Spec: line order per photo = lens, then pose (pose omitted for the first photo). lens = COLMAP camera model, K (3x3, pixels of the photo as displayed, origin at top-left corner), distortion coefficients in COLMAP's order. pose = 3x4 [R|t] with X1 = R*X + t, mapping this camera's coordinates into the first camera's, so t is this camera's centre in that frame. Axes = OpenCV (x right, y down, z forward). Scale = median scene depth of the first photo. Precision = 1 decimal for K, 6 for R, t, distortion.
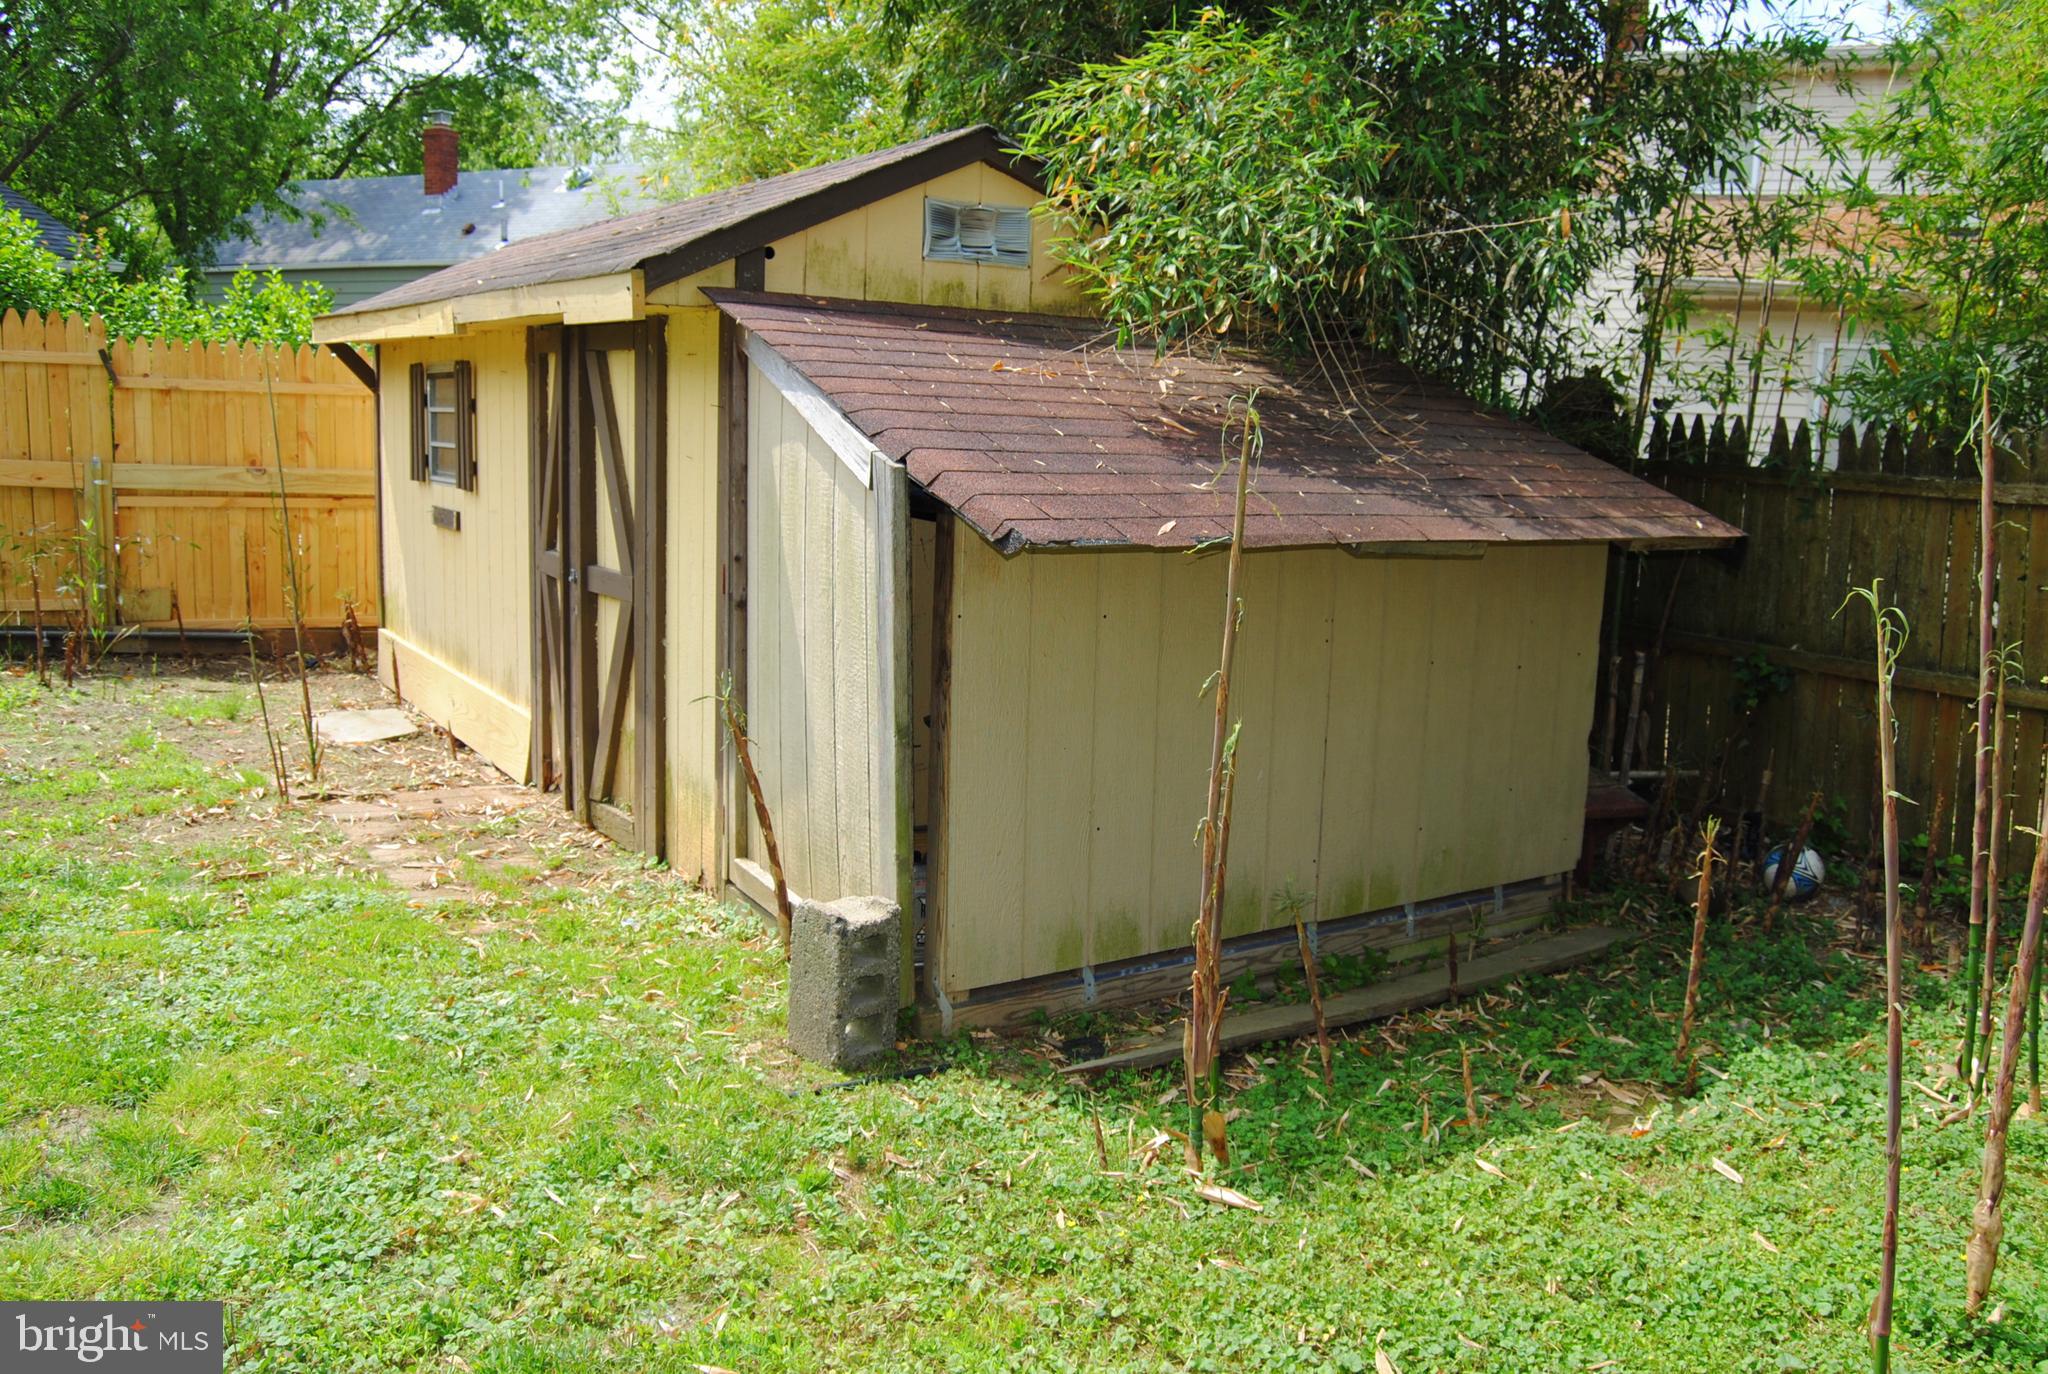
lens RADIAL K [[1648.3, 0, 1027.7], [0, 1648.3, 674.6], [0, 0, 1]] dist [-0.094071, 0.032588]
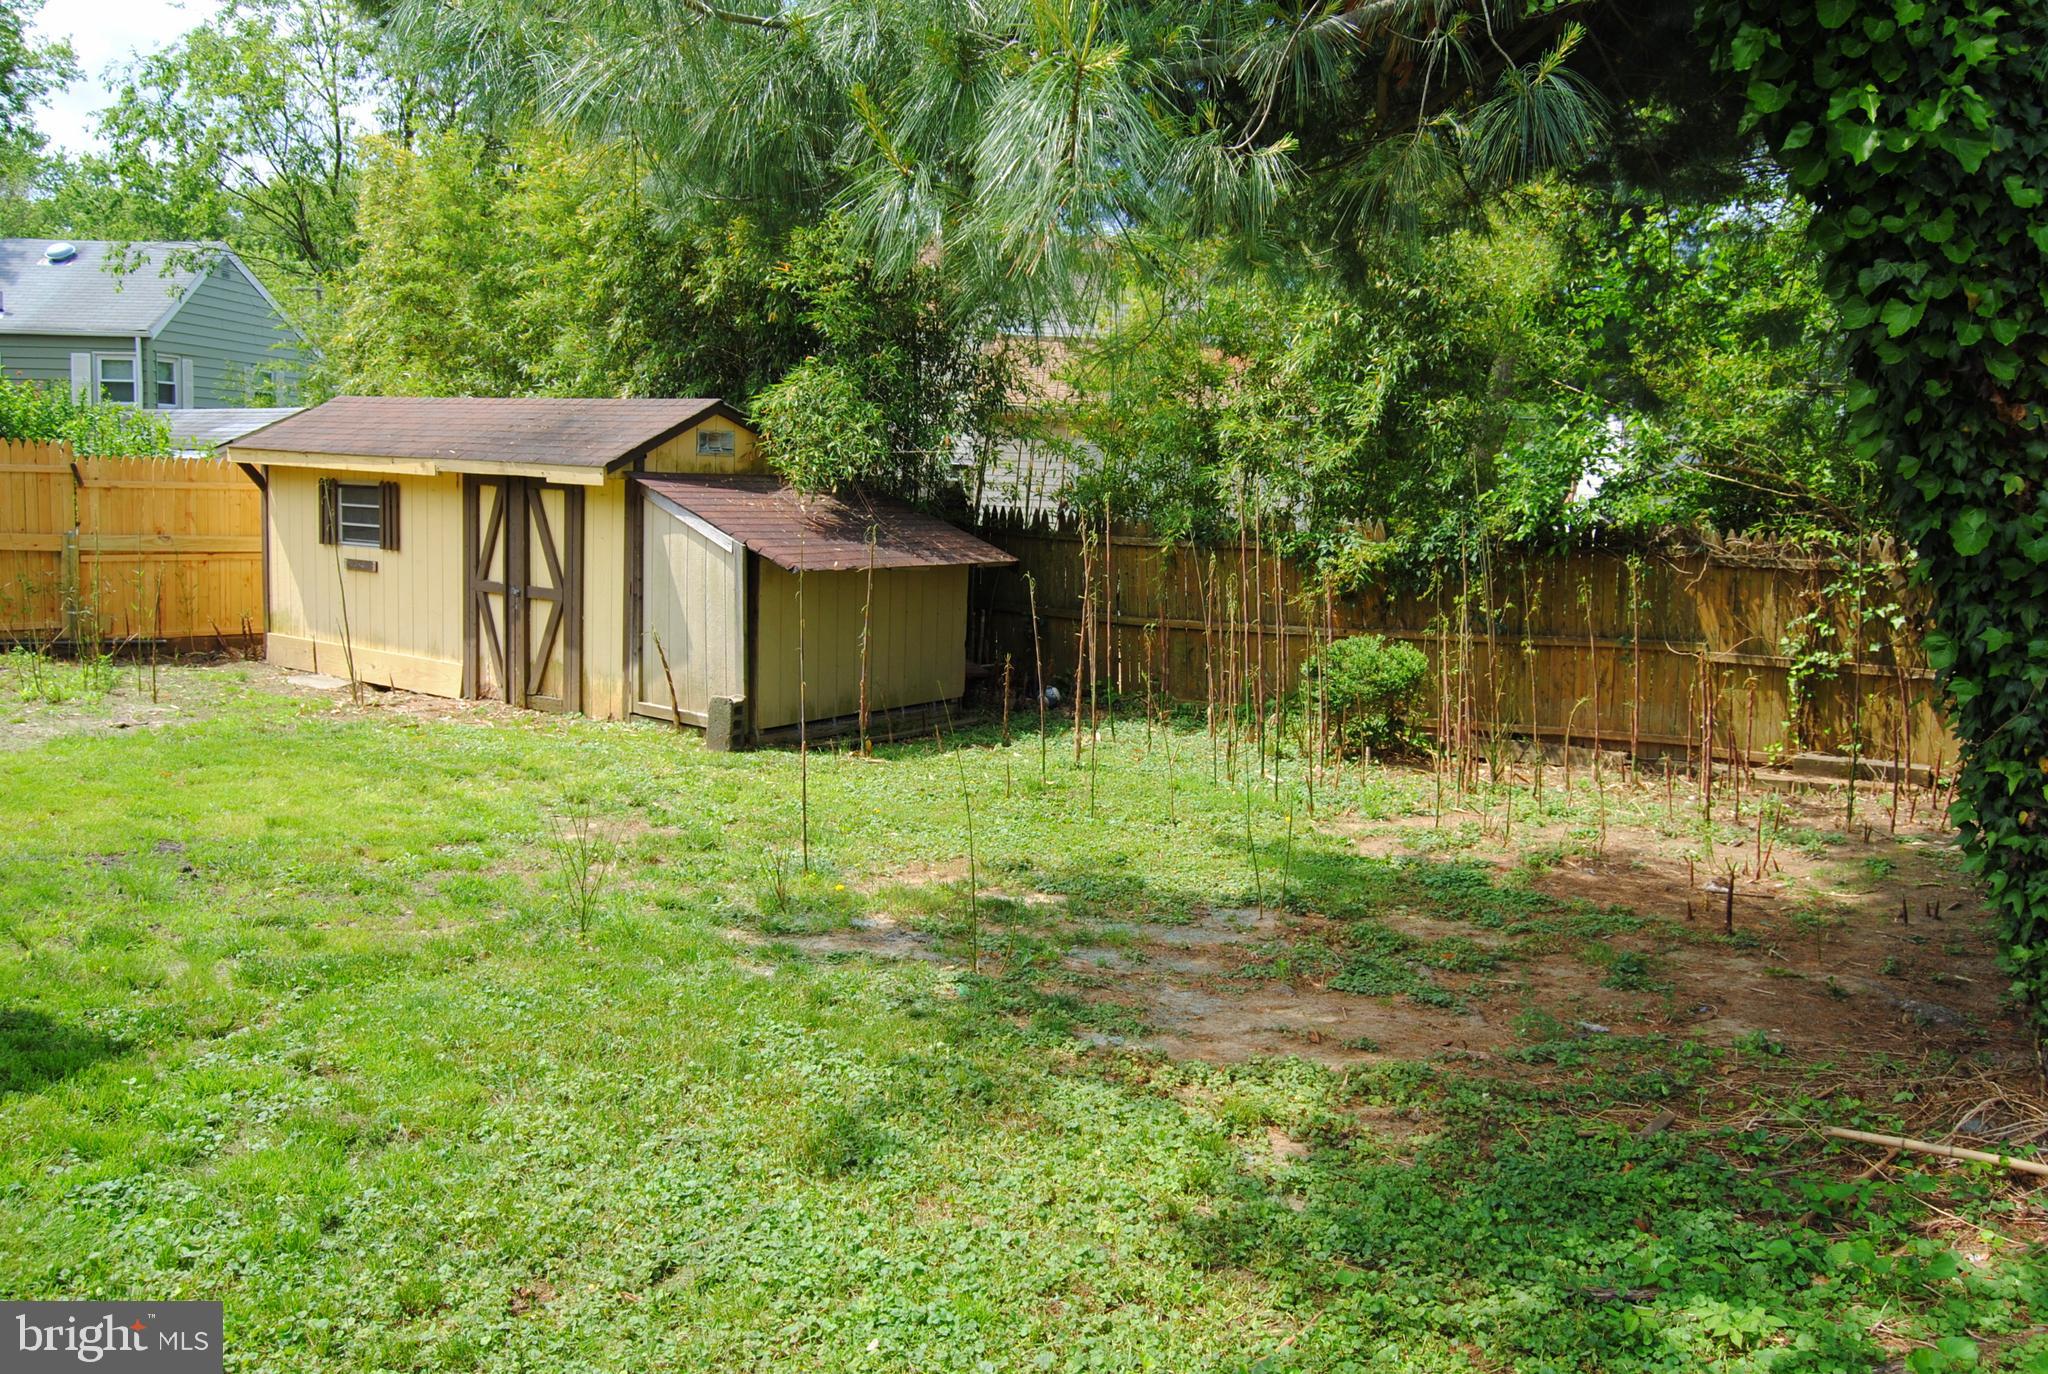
lens RADIAL K [[1648.3, 0, 1027.7], [0, 1648.3, 674.6], [0, 0, 1]] dist [-0.094071, 0.032588]
pose [[0.925113, -0.046232, 0.376866, -0.532156], [0.051672, 0.998655, -0.004332, 0.105655], [-0.376158, 0.023481, 0.926258, -1.402995]]
